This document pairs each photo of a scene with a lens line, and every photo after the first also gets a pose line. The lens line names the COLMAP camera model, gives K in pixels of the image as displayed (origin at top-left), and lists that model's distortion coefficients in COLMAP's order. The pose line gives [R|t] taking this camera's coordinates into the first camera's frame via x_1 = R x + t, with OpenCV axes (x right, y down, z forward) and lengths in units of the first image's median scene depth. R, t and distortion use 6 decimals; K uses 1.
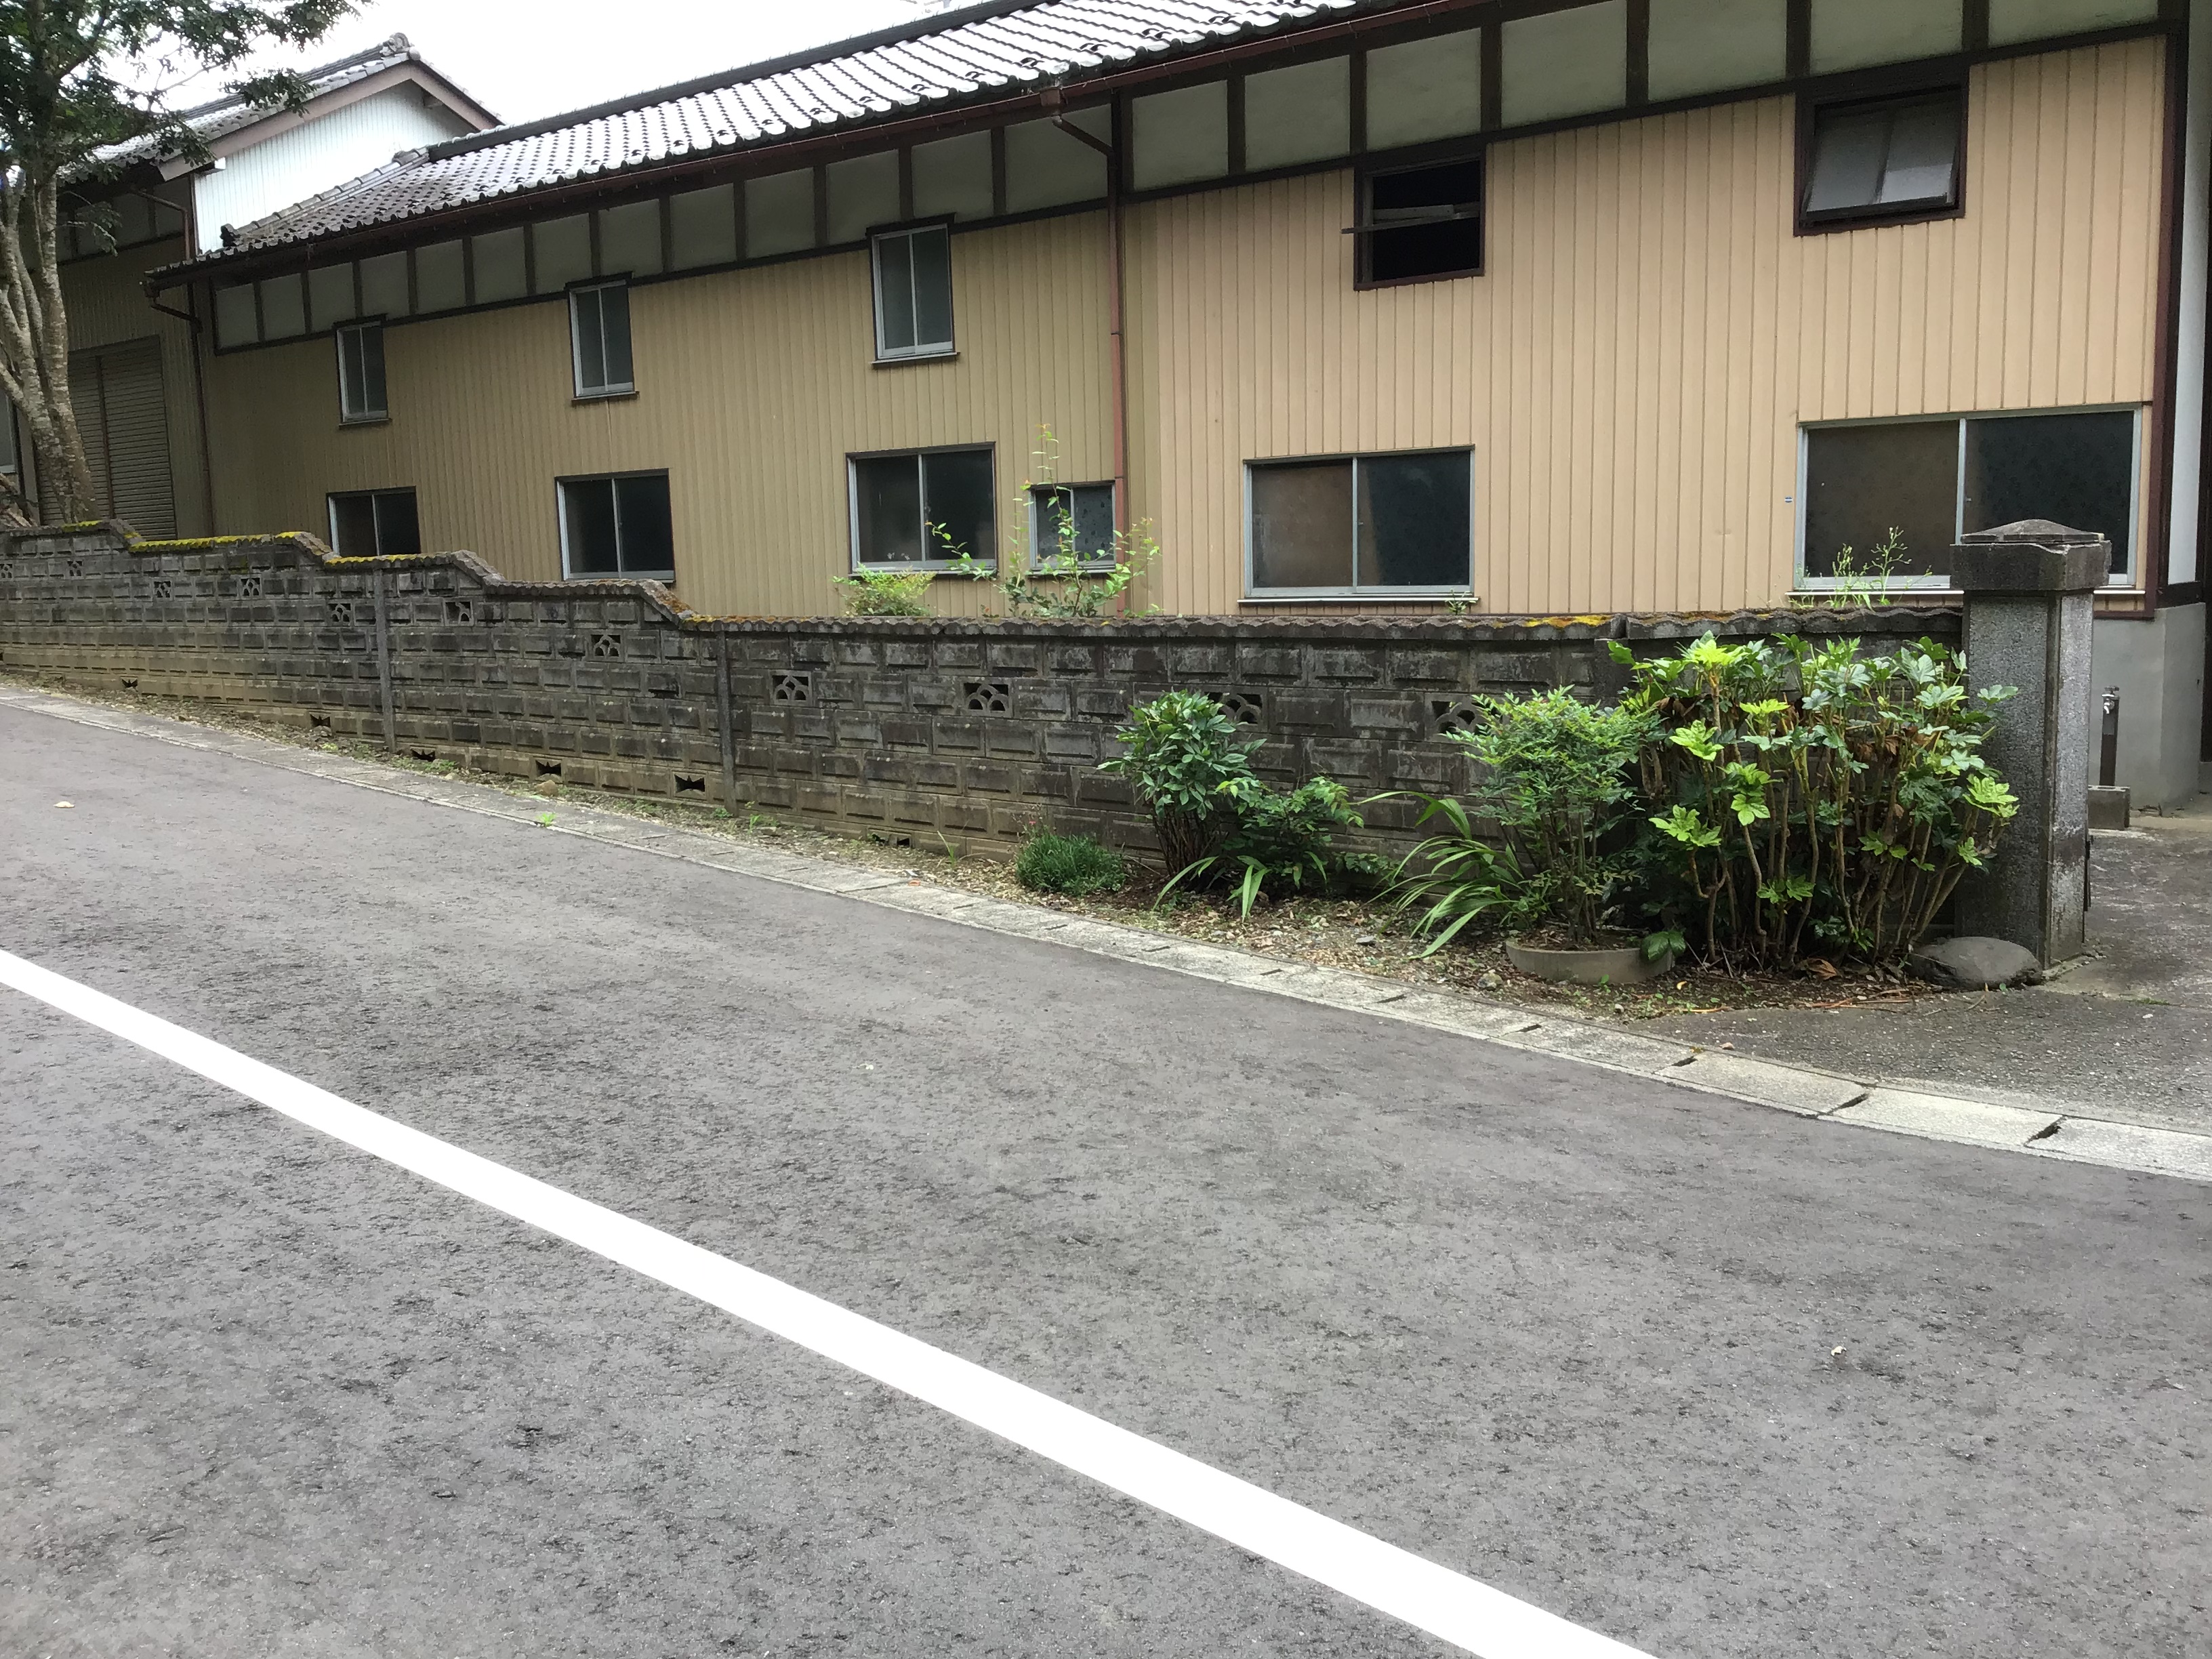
lens RADIAL K [[2021.6, 0, 1099.7], [0, 2021.6, 834.9], [0, 0, 1]] dist [0.095379, -0.182830]
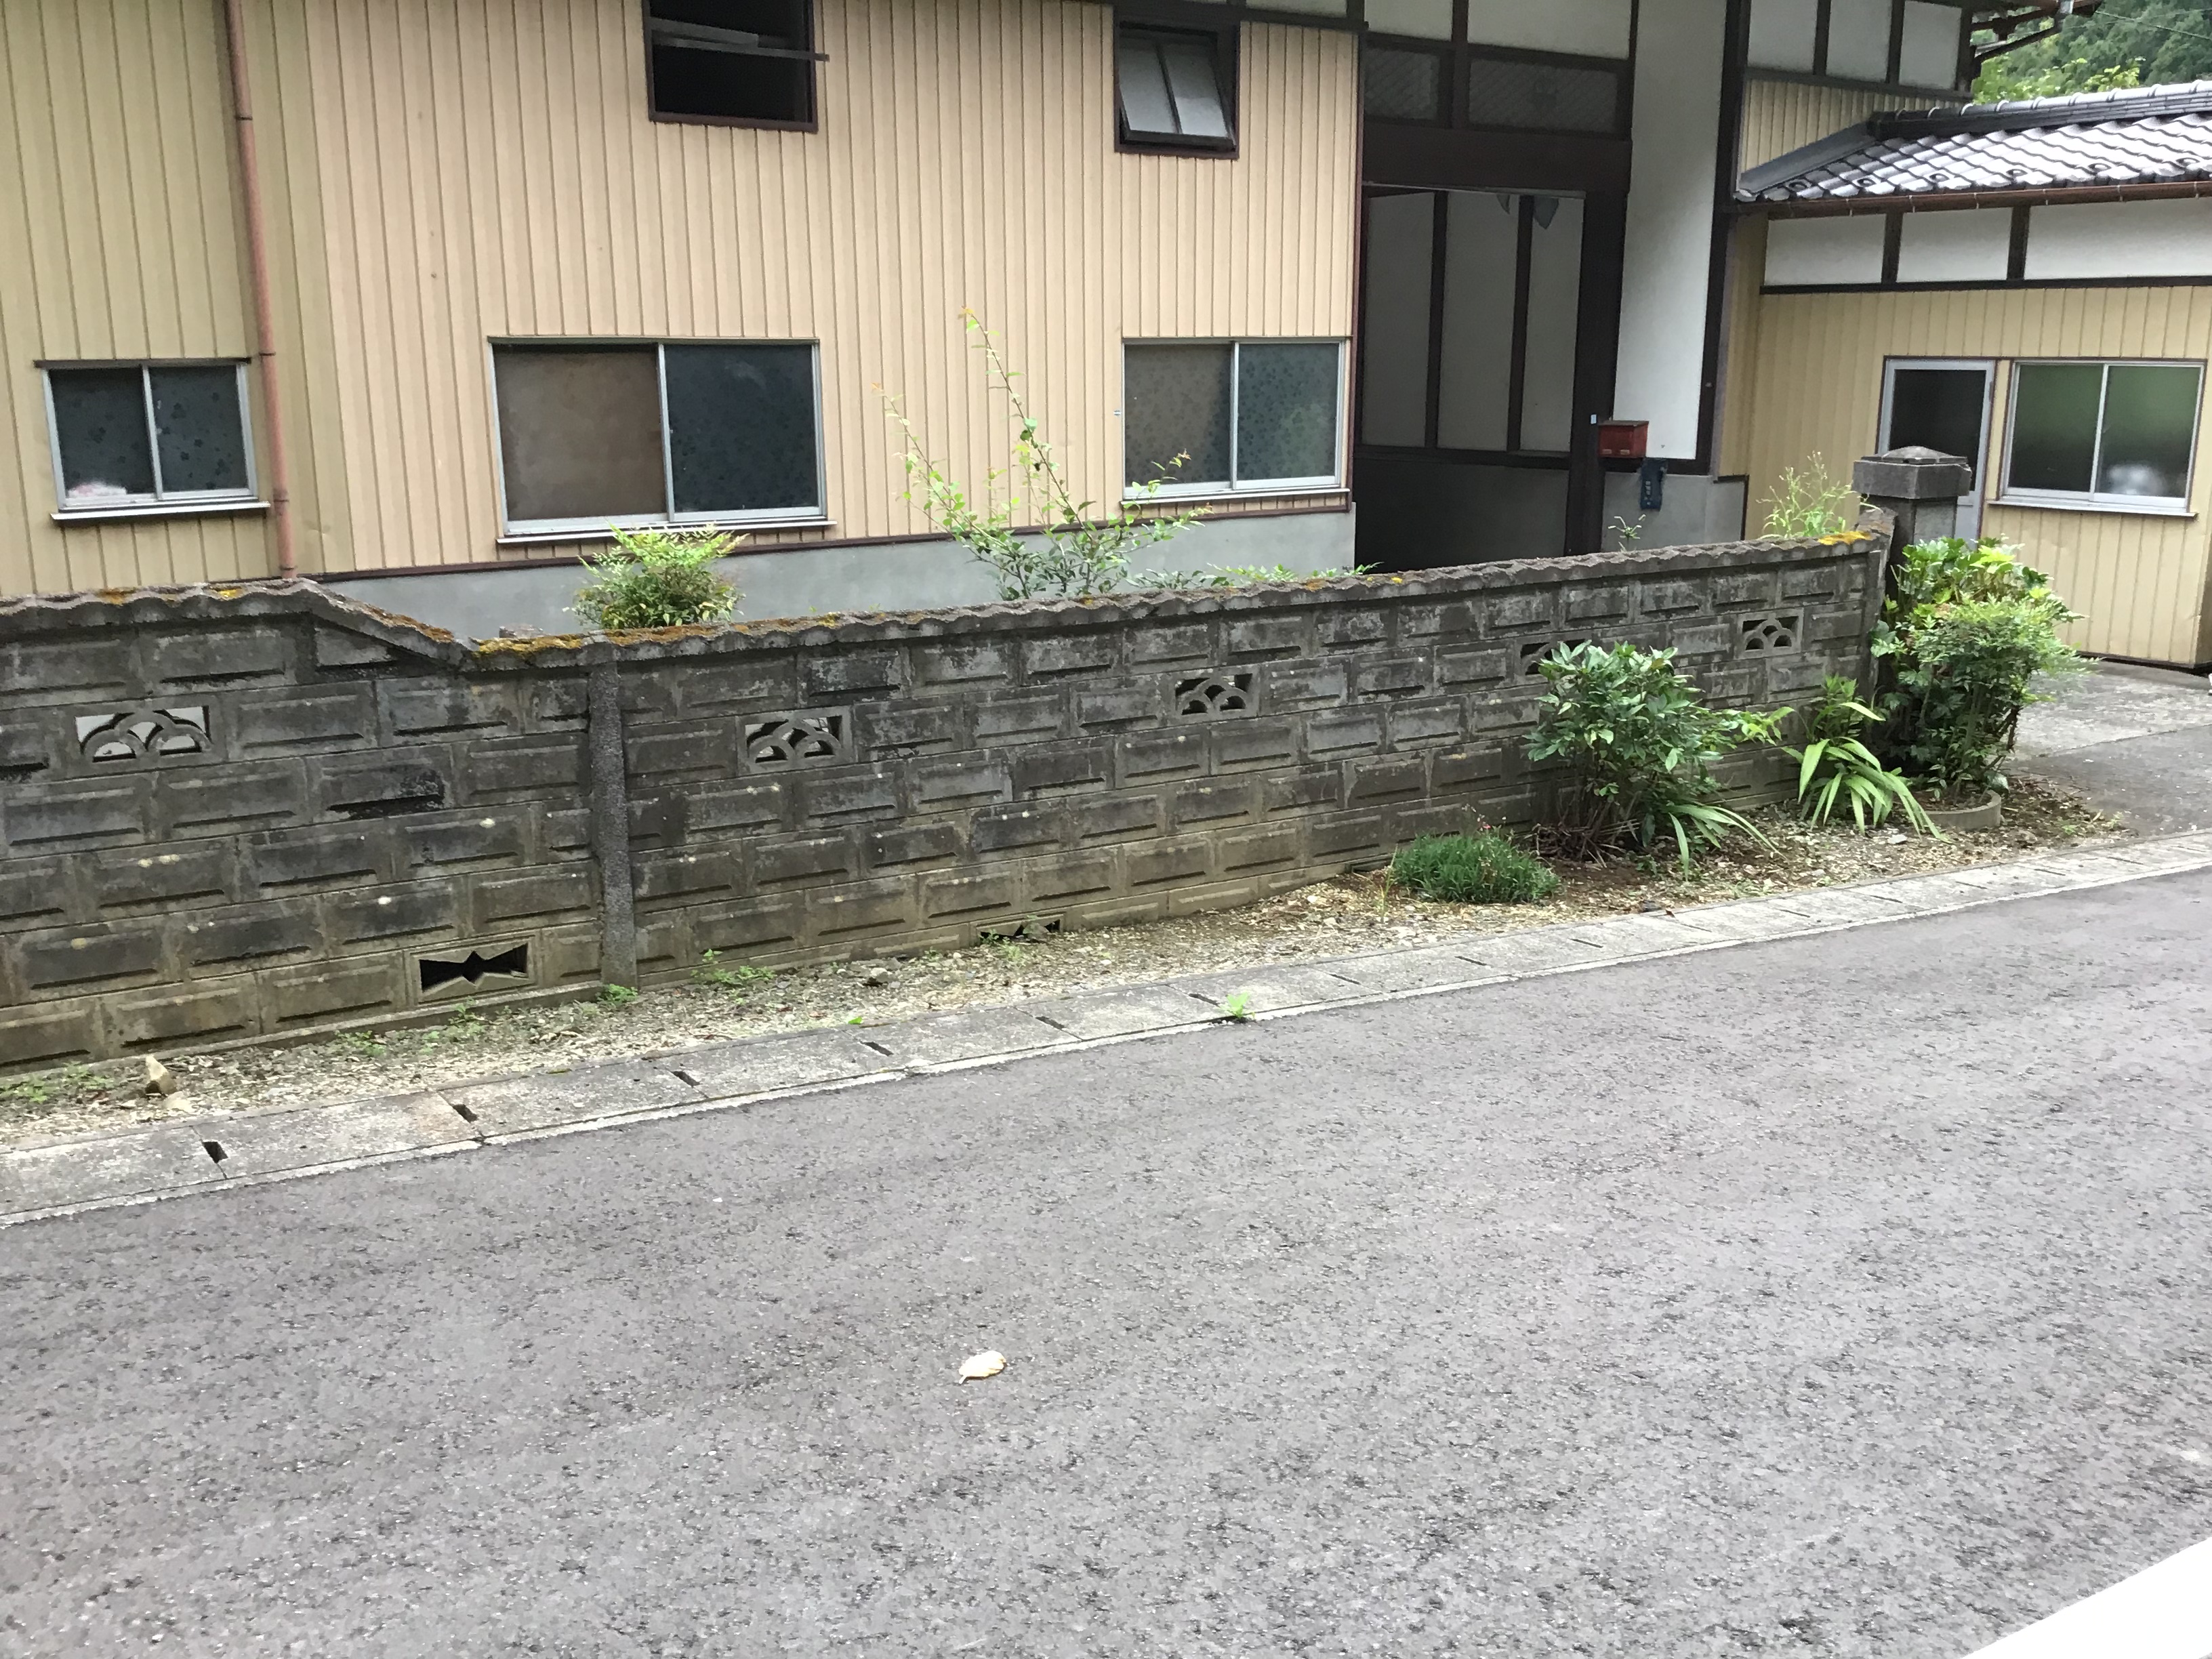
lens RADIAL K [[2021.6, 0, 1107.6], [0, 2021.6, 842.1], [0, 0, 1]] dist [0.095379, -0.182830]
pose [[0.246448, -0.205898, 0.947032, -0.798749], [0.133071, 0.975106, 0.177373, -0.156162], [-0.959977, 0.082310, 0.267712, 0.865824]]
